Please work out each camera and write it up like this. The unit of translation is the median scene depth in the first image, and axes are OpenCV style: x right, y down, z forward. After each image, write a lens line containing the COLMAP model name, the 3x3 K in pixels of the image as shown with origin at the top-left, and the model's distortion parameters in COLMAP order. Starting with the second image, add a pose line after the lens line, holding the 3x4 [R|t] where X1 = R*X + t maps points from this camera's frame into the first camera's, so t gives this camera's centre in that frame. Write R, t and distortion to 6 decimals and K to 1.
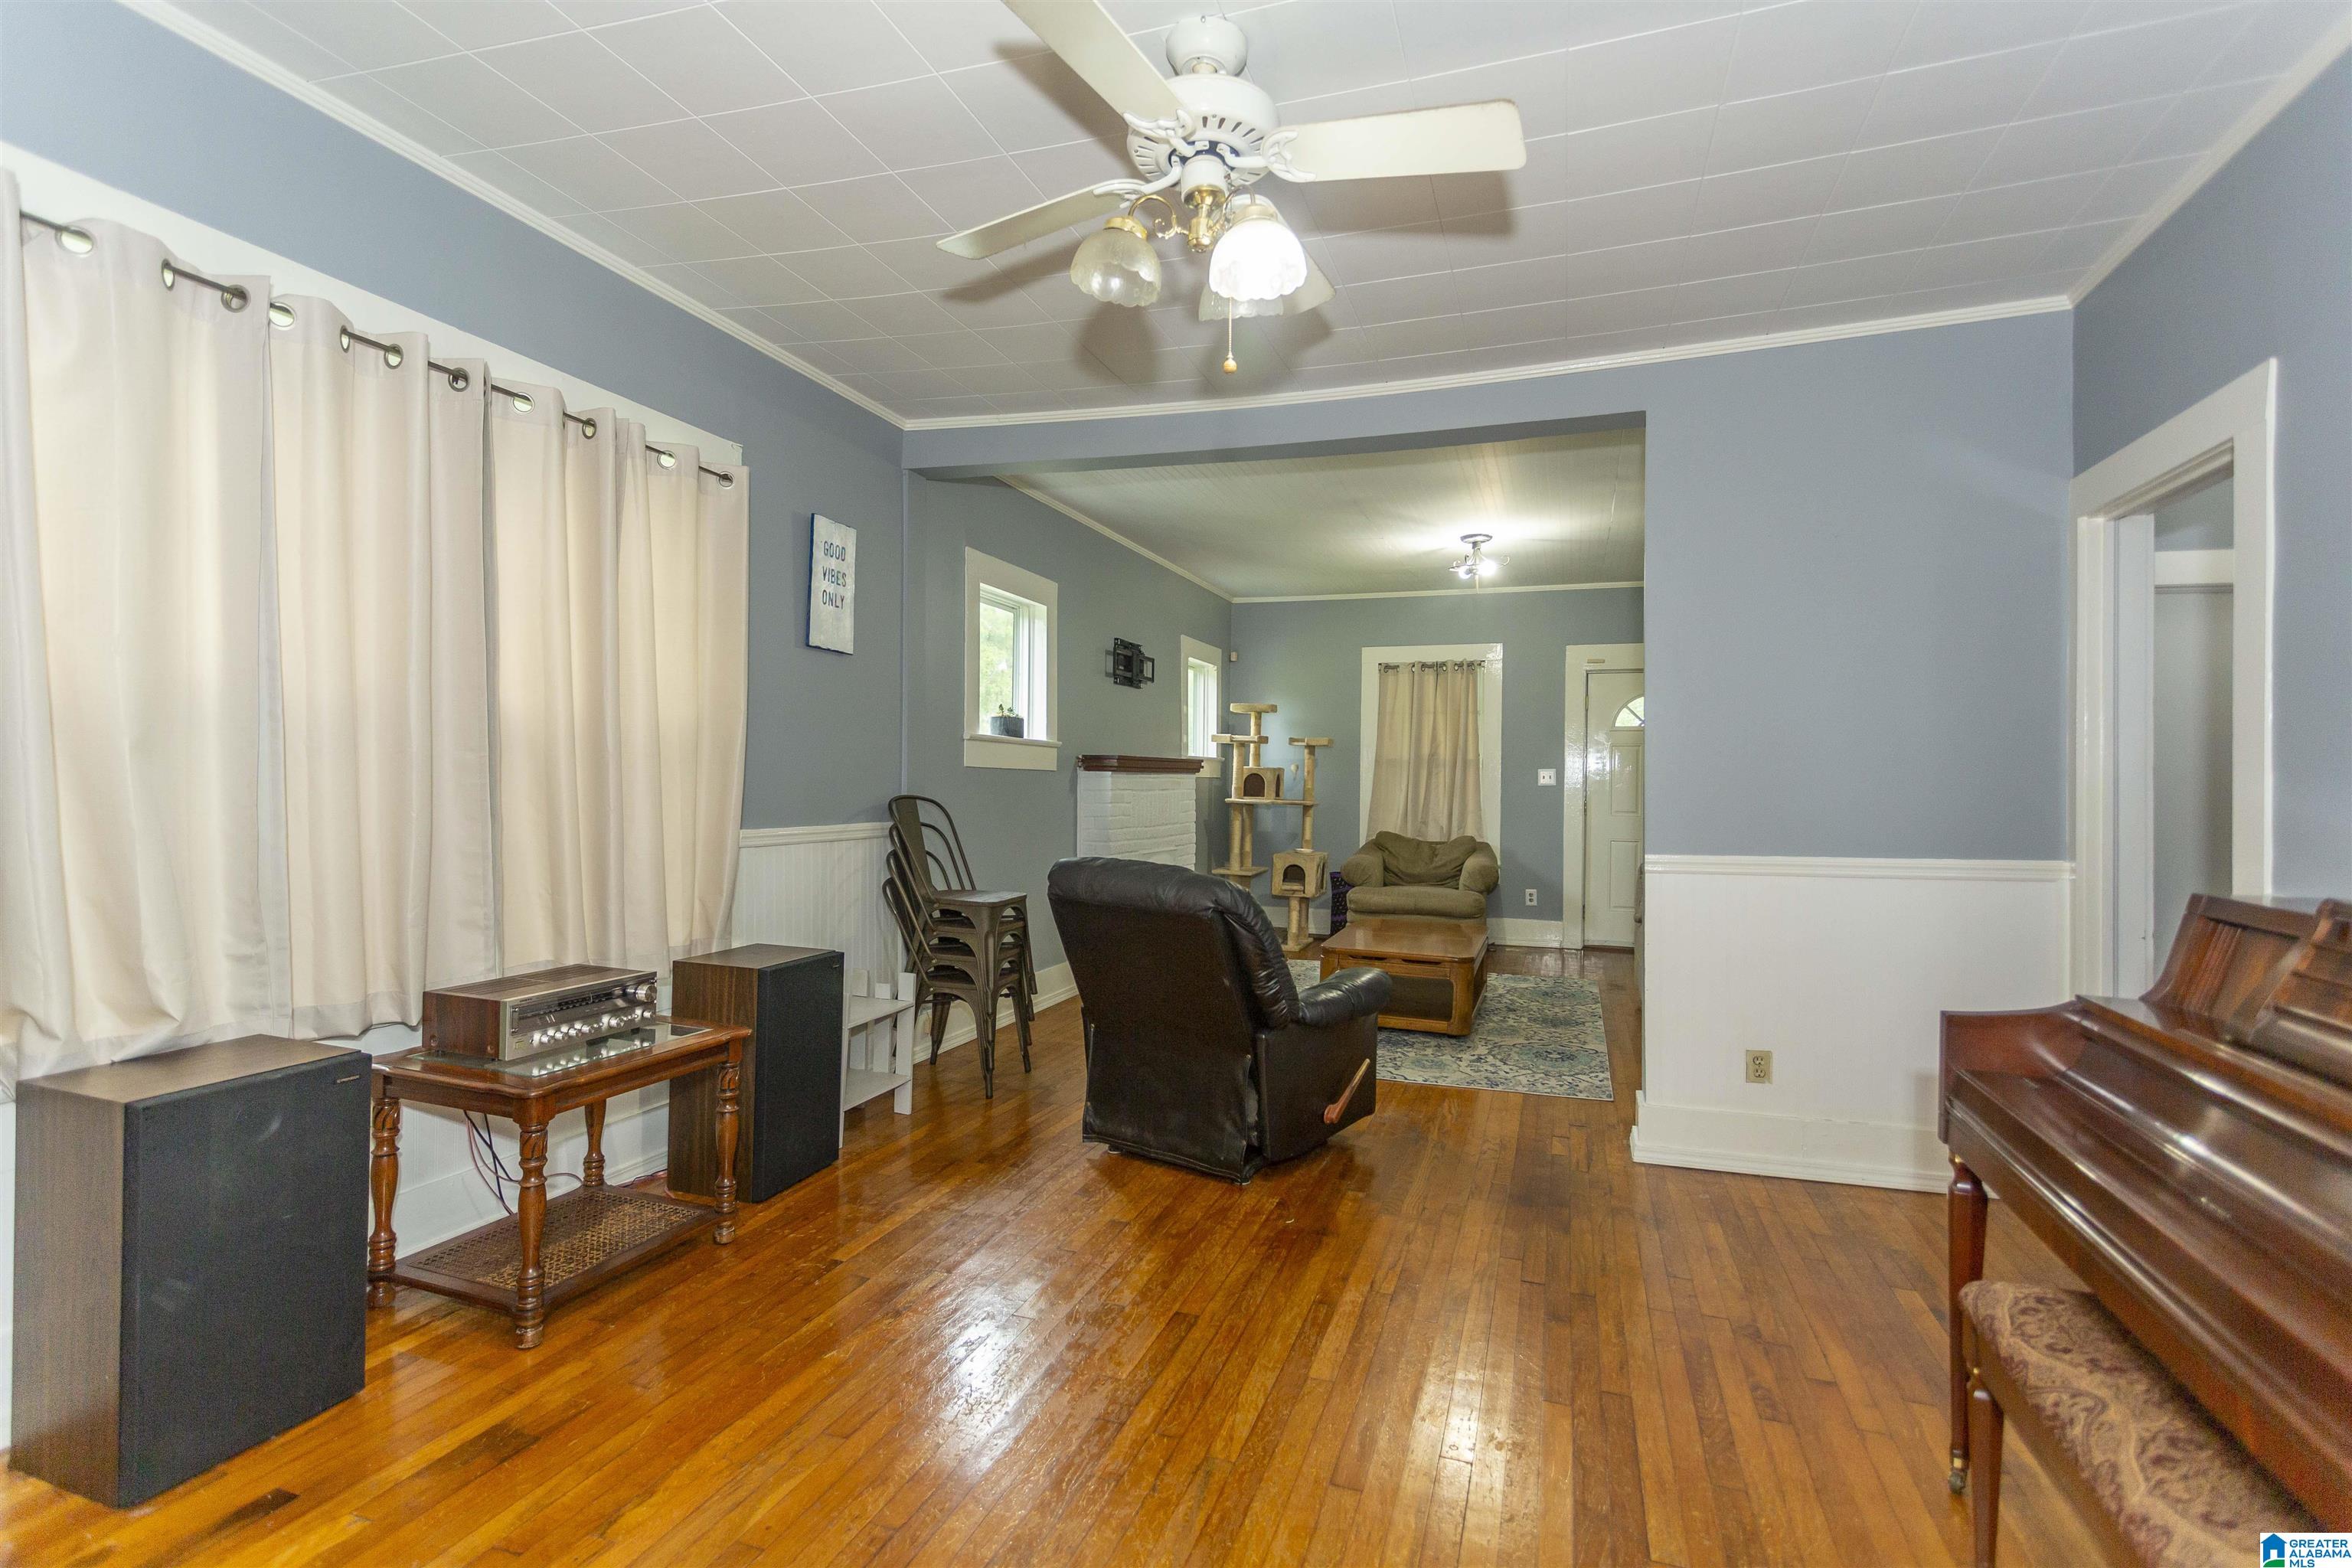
lens RADIAL K [[1111.7, 0, 1182.9], [0, 1111.7, 813.8], [0, 0, 1]] dist [0.000015, 0.000131]
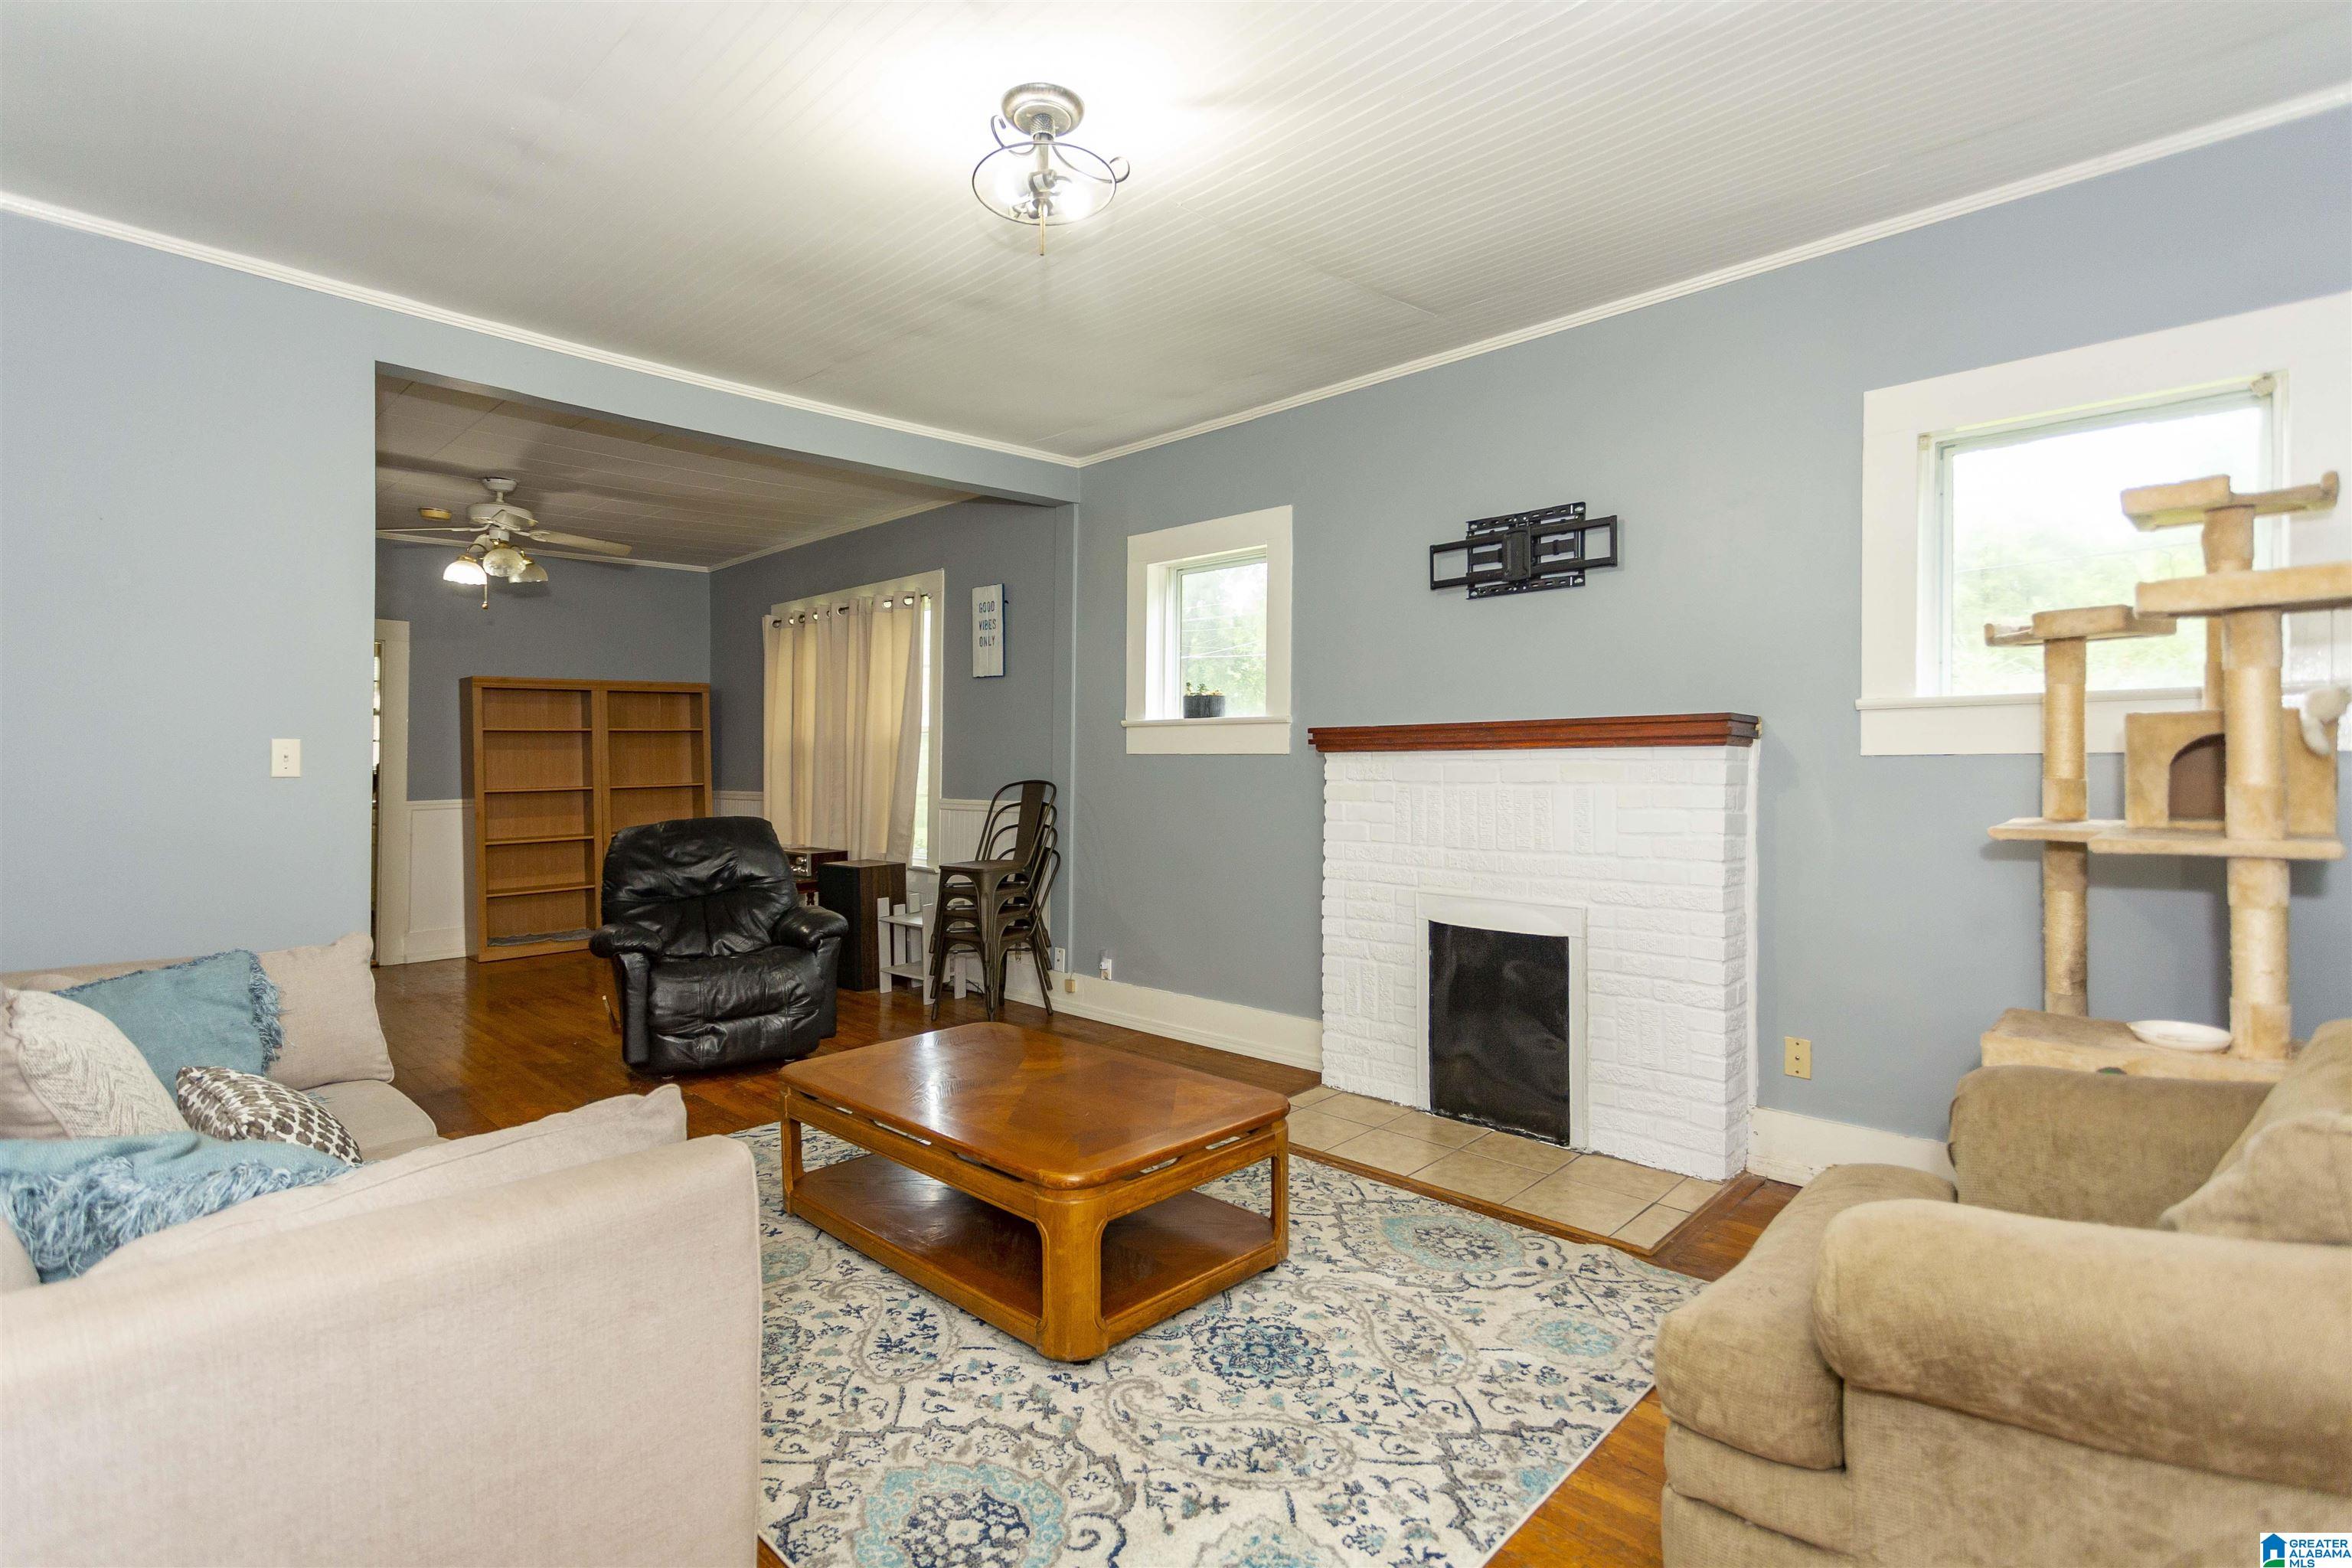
lens RADIAL K [[1139.0, 0, 1170.9], [0, 1139.0, 769.3], [0, 0, 1]] dist [0.000648, 0.000194]
pose [[-0.424519, -0.009226, -0.905372, 0.445736], [-0.030938, 0.999512, 0.004321, -0.021333], [0.904890, 0.029845, -0.424598, 0.910116]]
